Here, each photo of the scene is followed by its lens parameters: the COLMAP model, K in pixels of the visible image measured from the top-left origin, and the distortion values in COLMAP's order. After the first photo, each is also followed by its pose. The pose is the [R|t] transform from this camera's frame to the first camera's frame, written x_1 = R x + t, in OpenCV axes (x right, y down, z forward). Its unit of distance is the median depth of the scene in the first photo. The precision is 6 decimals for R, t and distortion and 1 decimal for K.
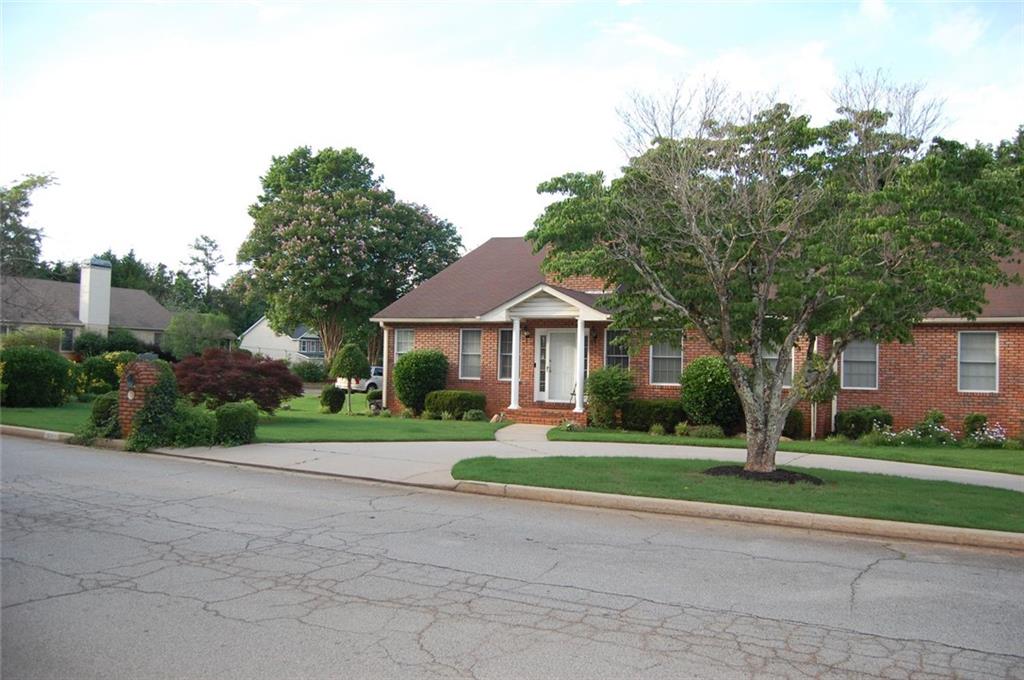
lens RADIAL K [[802.4, 0, 536.9], [0, 802.4, 341.4], [0, 0, 1]] dist [-0.093881, 0.042950]
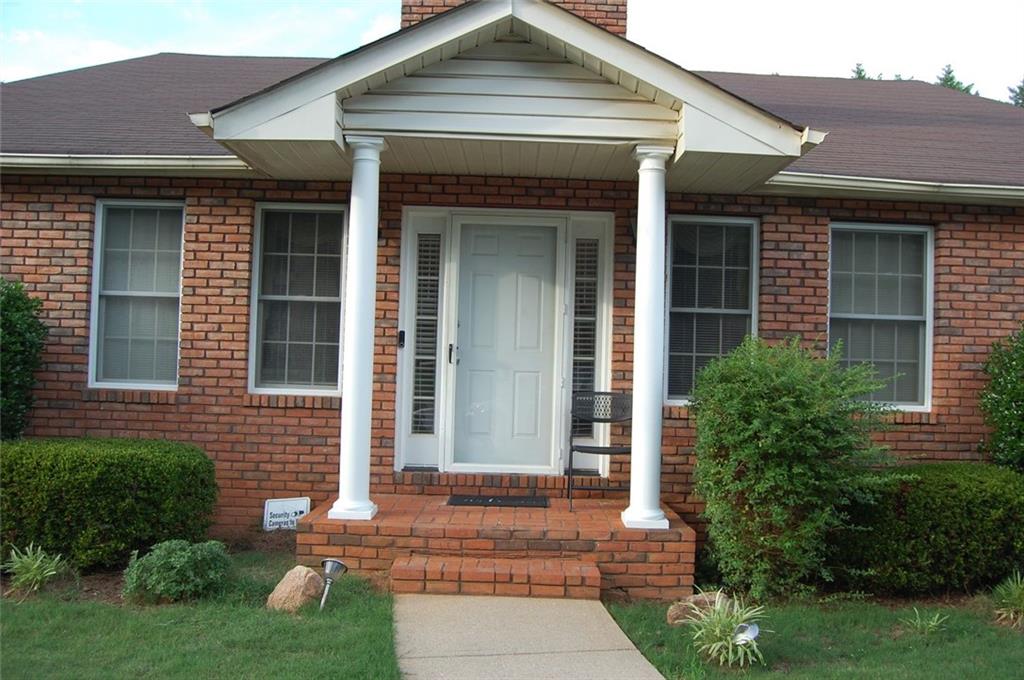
lens RADIAL K [[802.4, 0, 536.9], [0, 802.4, 341.4], [0, 0, 1]] dist [-0.093881, 0.042950]
pose [[0.896440, 0.016227, 0.442867, -0.083583], [-0.023104, 0.999682, 0.010136, 0.026829], [-0.442562, -0.019318, 0.896530, 0.744523]]
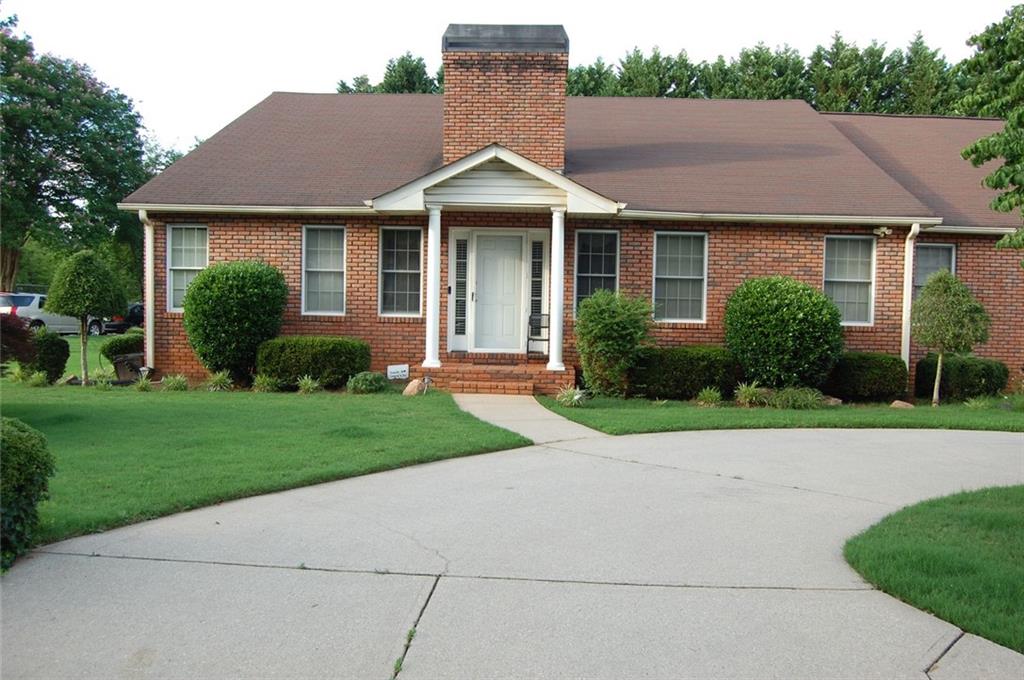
lens RADIAL K [[847.5, 0, 536.0], [0, 847.5, 341.4], [0, 0, 1]] dist [-0.091055, 0.042570]
pose [[0.913599, -0.022897, 0.405972, -0.199482], [-0.012770, 0.996305, 0.084930, 0.013642], [-0.406416, -0.082776, 0.909931, 0.415512]]
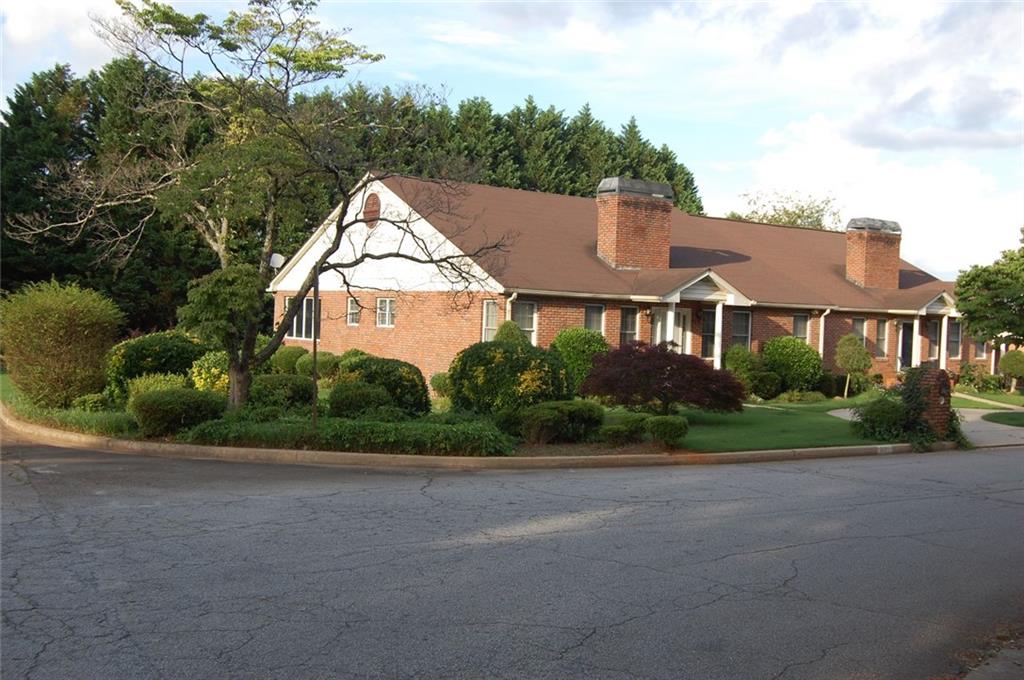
lens RADIAL K [[1084.3, 0, 542.0], [0, 1084.3, 343.7], [0, 0, 1]] dist [-0.067981, -0.006380]
pose [[0.468840, -0.025988, 0.882901, -1.289942], [-0.051048, 0.997099, 0.056457, -0.040769], [-0.881807, -0.071539, 0.466153, 0.491514]]
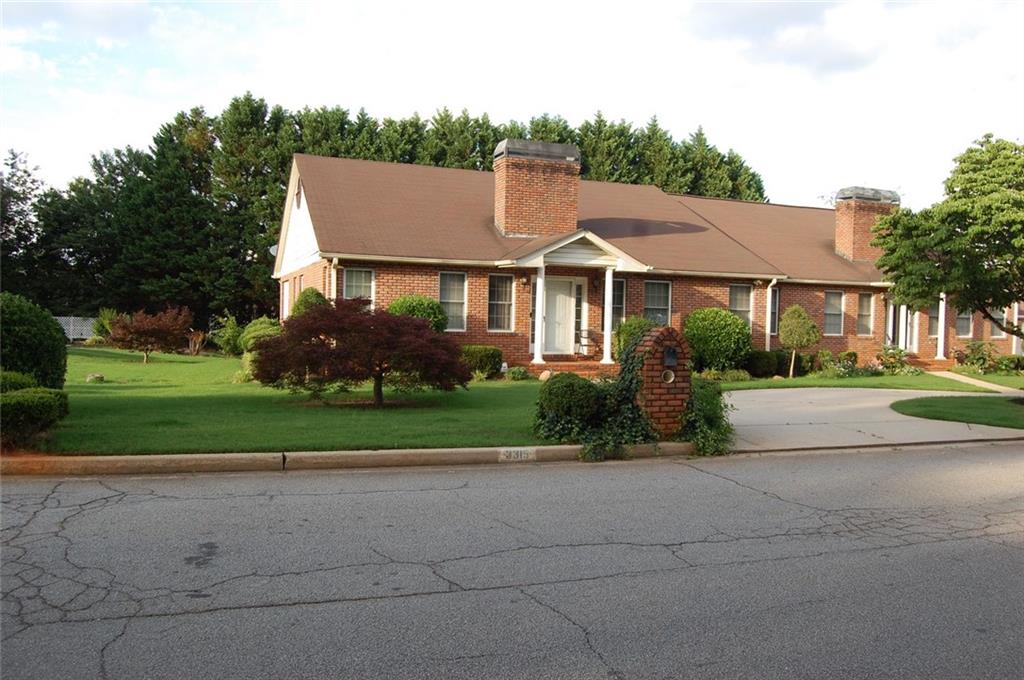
lens RADIAL K [[802.4, 0, 536.9], [0, 802.4, 341.4], [0, 0, 1]] dist [-0.093881, 0.042950]
pose [[0.679599, -0.030634, 0.732944, -0.682825], [-0.030624, 0.997072, 0.070069, -0.005065], [-0.732945, -0.070065, 0.676671, 0.375522]]
